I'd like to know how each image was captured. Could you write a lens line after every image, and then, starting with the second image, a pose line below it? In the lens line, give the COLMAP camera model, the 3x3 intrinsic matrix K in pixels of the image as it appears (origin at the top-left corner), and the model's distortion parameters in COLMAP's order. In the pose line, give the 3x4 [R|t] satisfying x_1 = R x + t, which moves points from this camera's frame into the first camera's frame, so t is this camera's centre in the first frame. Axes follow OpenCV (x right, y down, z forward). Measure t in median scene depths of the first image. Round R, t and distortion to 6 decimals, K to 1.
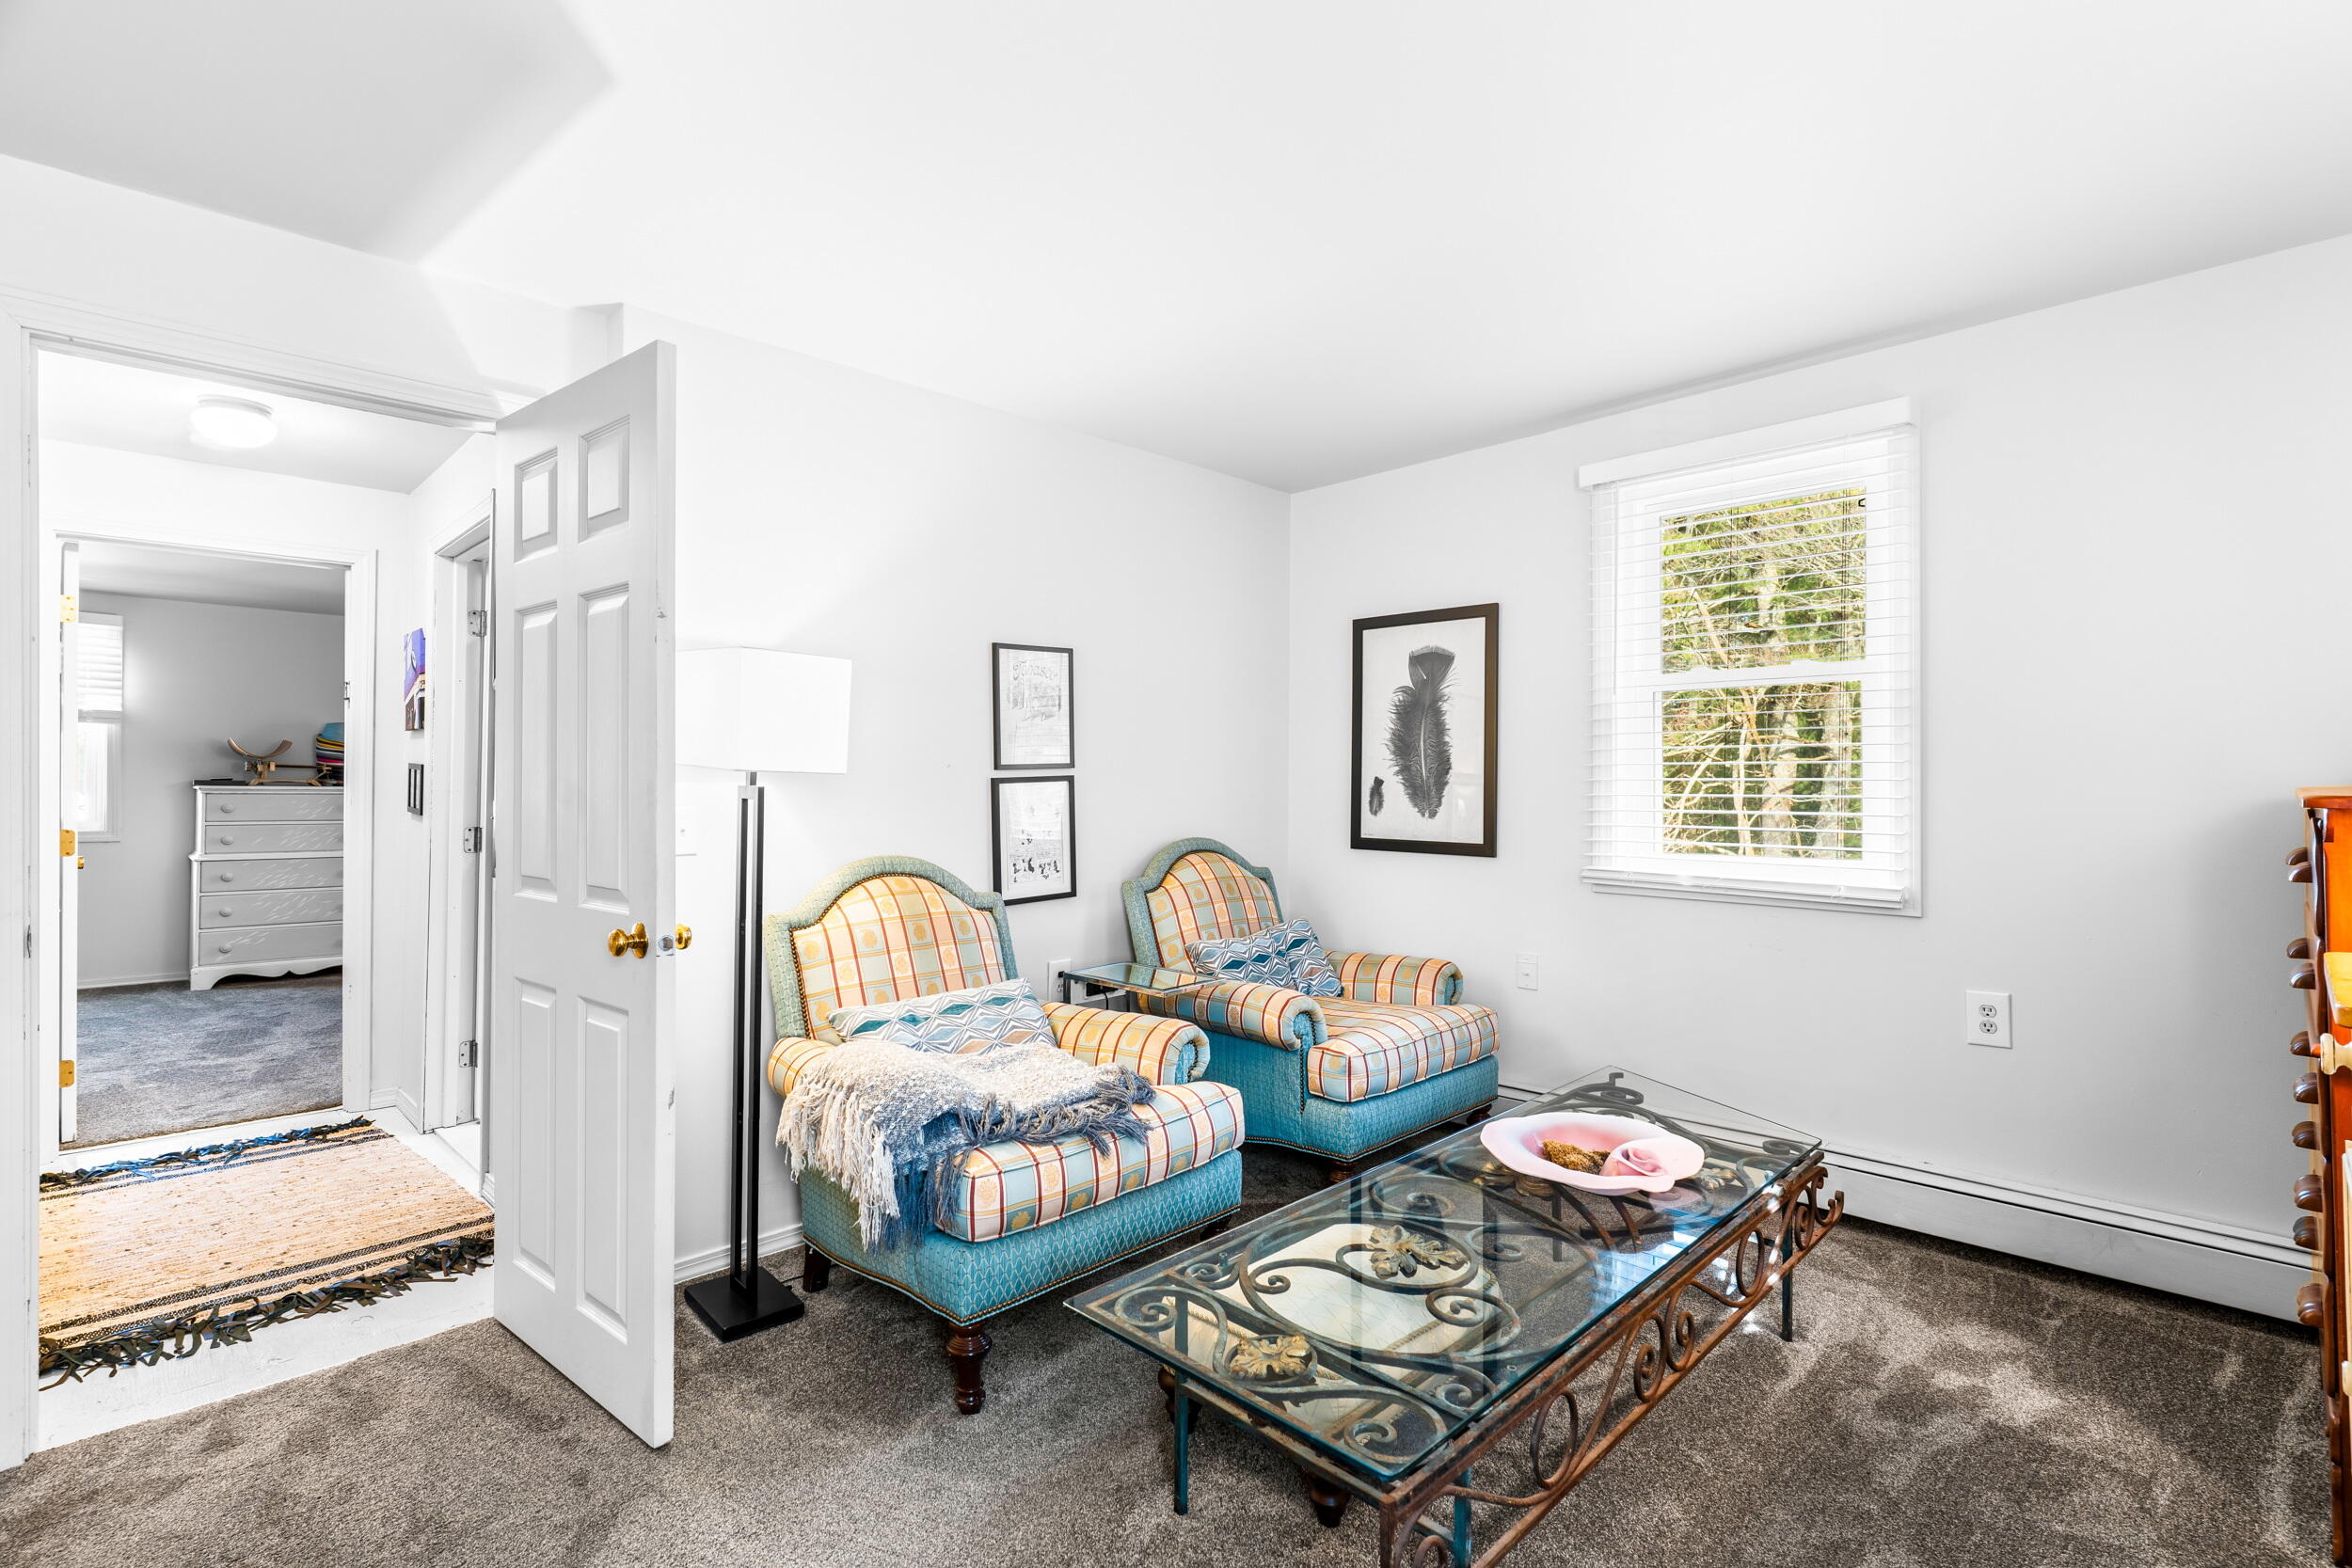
lens RADIAL K [[1121.9, 0, 1211.4], [0, 1121.9, 774.3], [0, 0, 1]] dist [-0.002125, 0.002432]
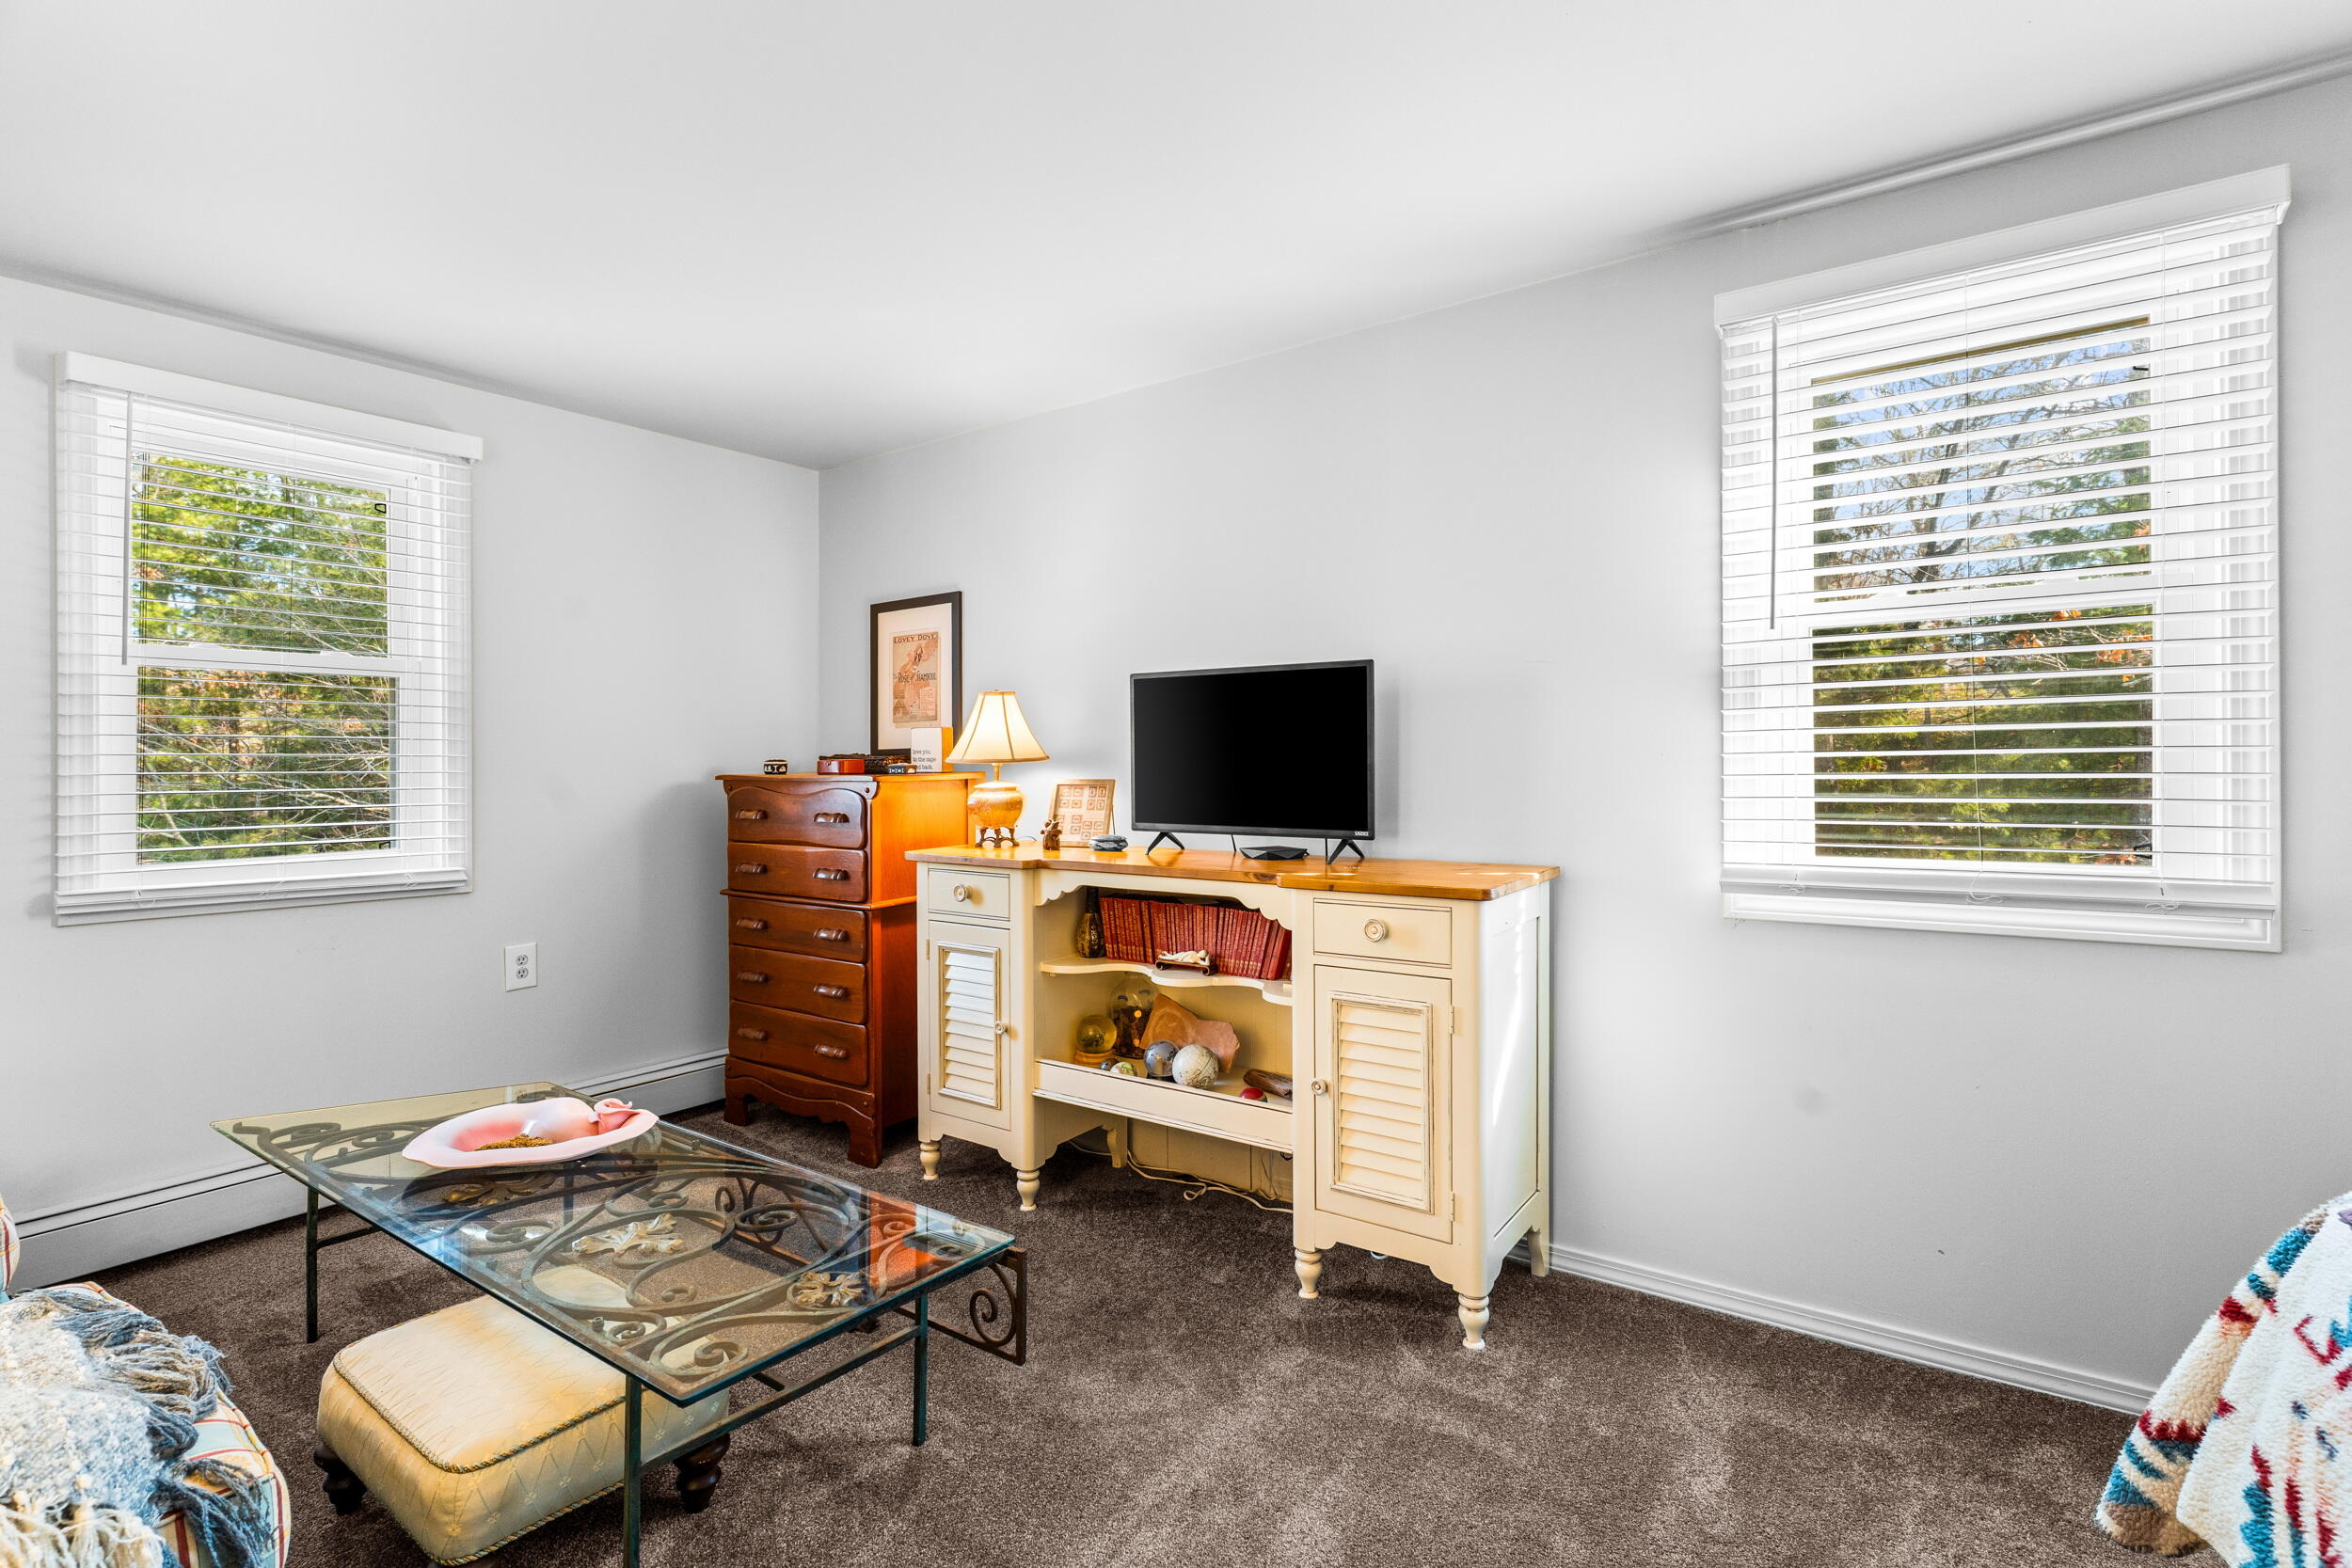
lens RADIAL K [[1121.9, 0, 1152.0], [0, 1121.9, 777.7], [0, 0, 1]] dist [-0.002125, 0.002432]
pose [[-0.139949, -0.002143, 0.990156, -0.527211], [0.007748, 0.999965, 0.003259, 0.010798], [-0.990128, 0.008128, -0.139927, 0.414650]]
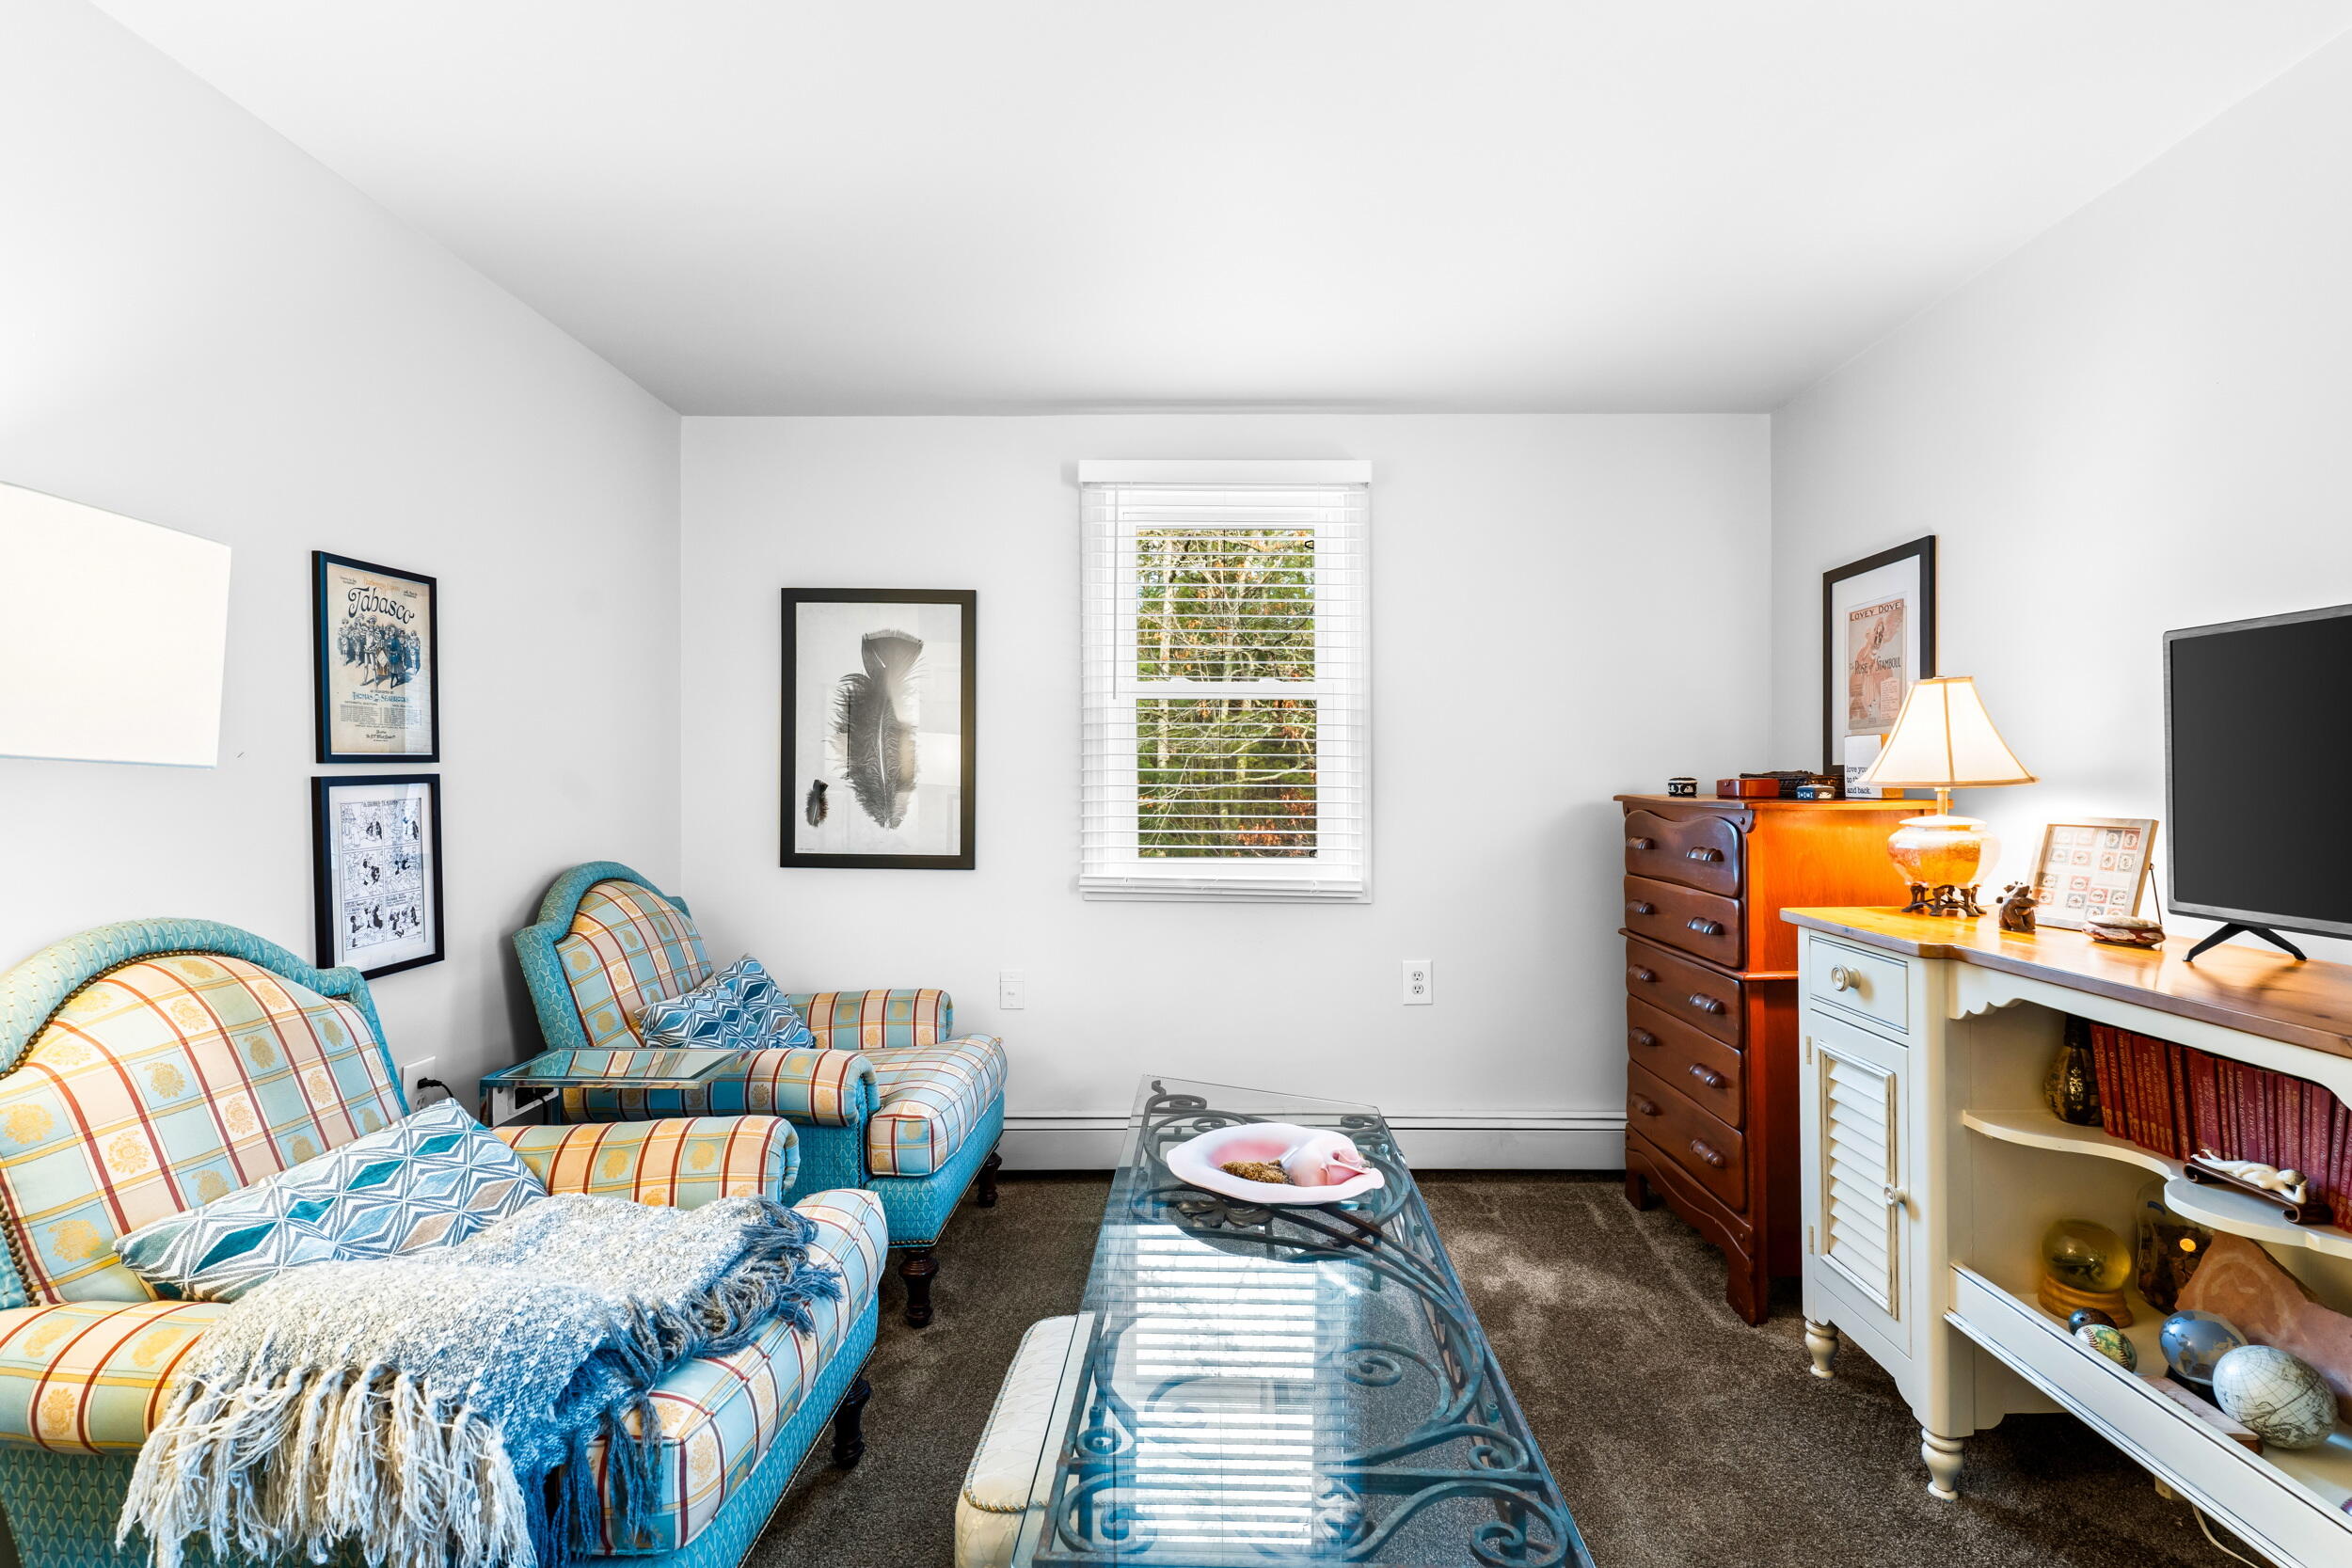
lens RADIAL K [[1121.9, 0, 1223.2], [0, 1121.9, 783.6], [0, 0, 1]] dist [-0.002125, 0.002432]
pose [[0.712009, 0.006954, 0.702136, -0.274220], [-0.010579, 0.999944, 0.000825, 0.001474], [-0.702091, -0.008016, 0.712043, 0.235963]]
